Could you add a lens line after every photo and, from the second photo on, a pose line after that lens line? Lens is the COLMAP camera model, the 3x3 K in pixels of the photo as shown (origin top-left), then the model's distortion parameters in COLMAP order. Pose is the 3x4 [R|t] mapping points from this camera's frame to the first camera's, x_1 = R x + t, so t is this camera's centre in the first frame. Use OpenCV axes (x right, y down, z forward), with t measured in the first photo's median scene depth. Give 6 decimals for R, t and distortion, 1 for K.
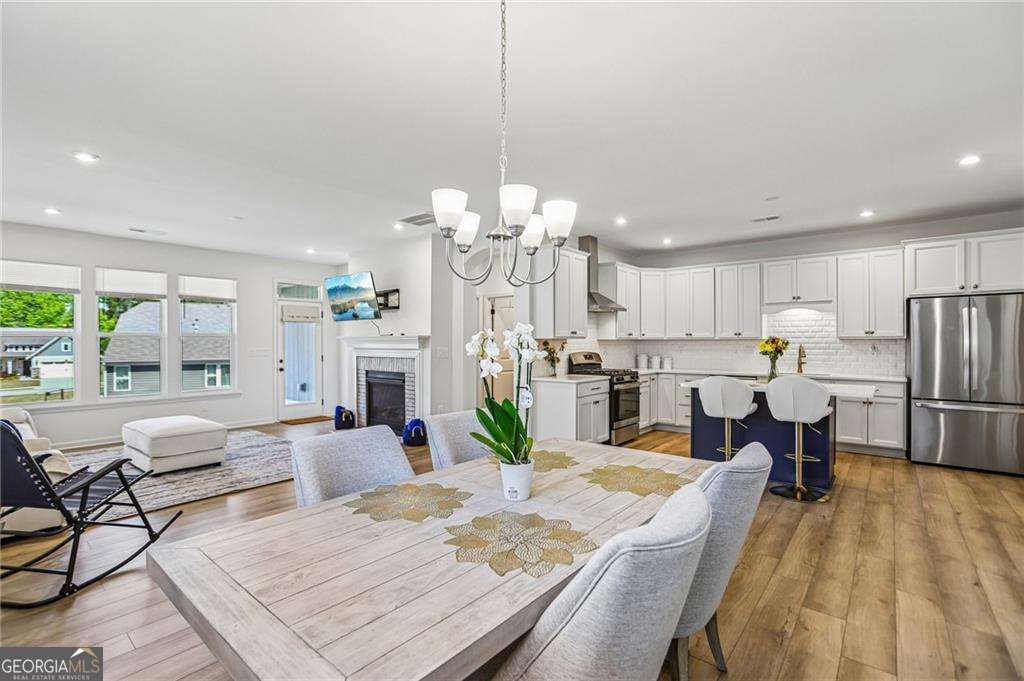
lens RADIAL K [[471.8, 0, 509.7], [0, 471.8, 342.8], [0, 0, 1]] dist [-0.058659, 0.028416]
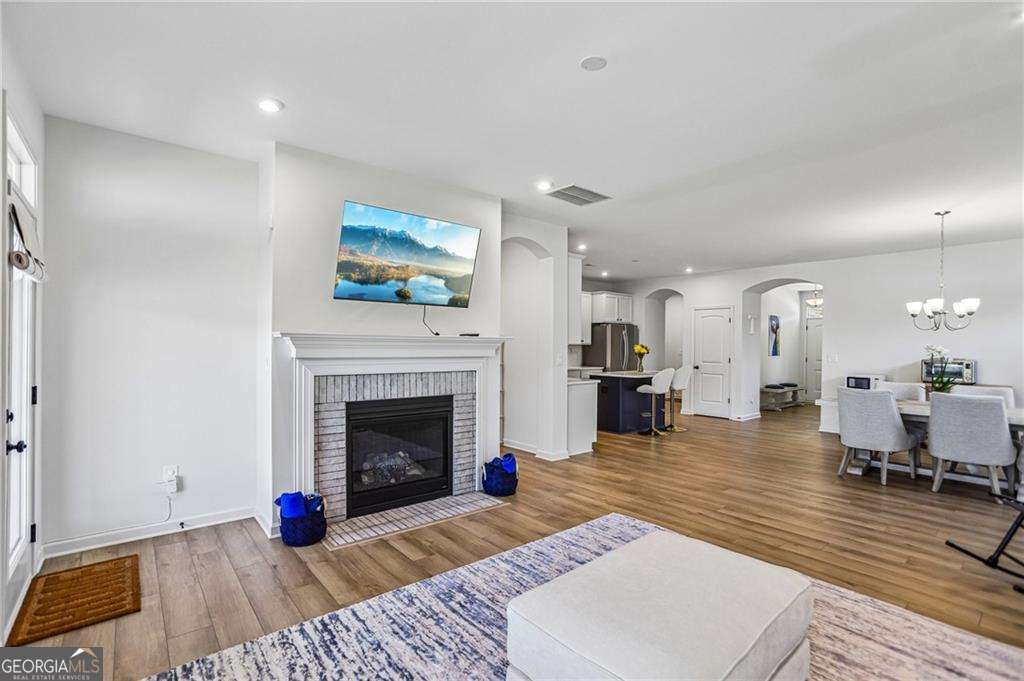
lens RADIAL K [[471.8, 0, 509.7], [0, 471.8, 342.8], [0, 0, 1]] dist [-0.058659, 0.028416]
pose [[0.183728, 0.006141, 0.982958, -0.884768], [-0.009104, 0.999948, -0.004546, -0.004728], [-0.982935, -0.008114, 0.183775, 0.852415]]
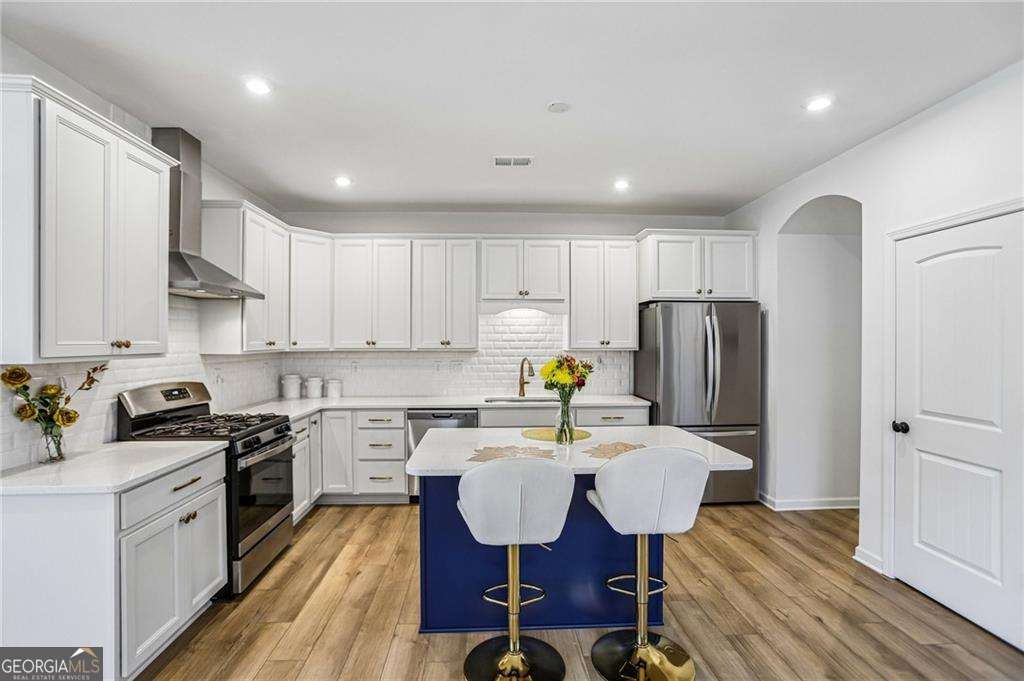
lens RADIAL K [[471.8, 0, 509.7], [0, 471.8, 342.8], [0, 0, 1]] dist [-0.058659, 0.028416]
pose [[0.736415, -0.001860, 0.676528, 0.107641], [0.000684, 0.999998, 0.002004, -0.021638], [-0.676530, -0.001013, 0.736414, 0.469283]]
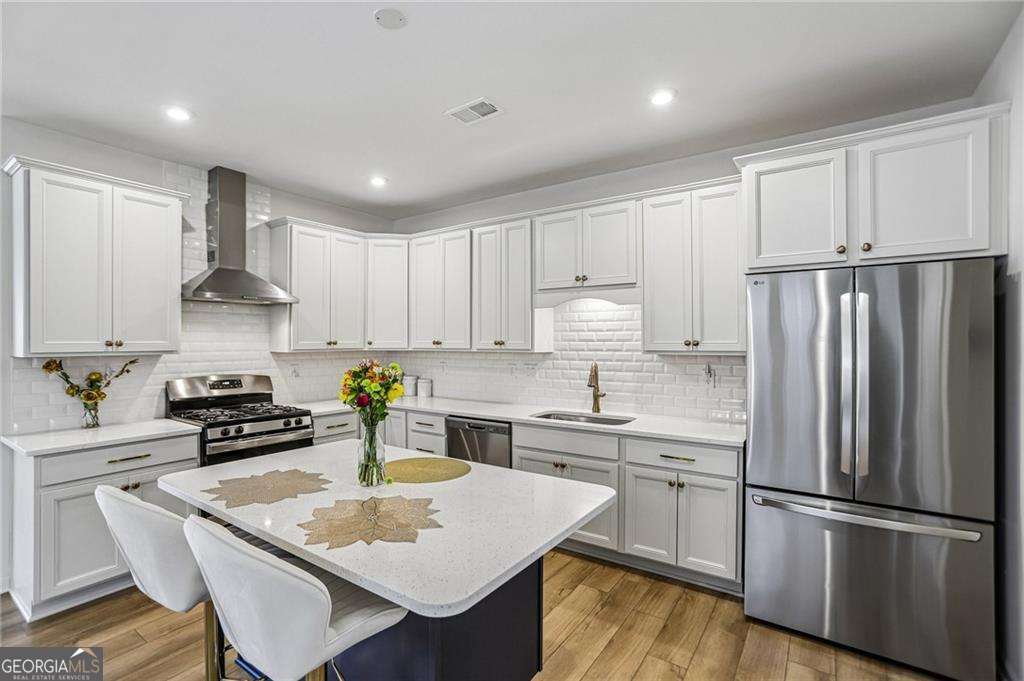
lens RADIAL K [[471.8, 0, 509.7], [0, 471.8, 342.8], [0, 0, 1]] dist [-0.058659, 0.028416]
pose [[0.996806, -0.000409, 0.079862, 0.483785], [0.000088, 0.999992, 0.004021, -0.022738], [-0.079863, -0.004001, 0.996798, 0.441195]]
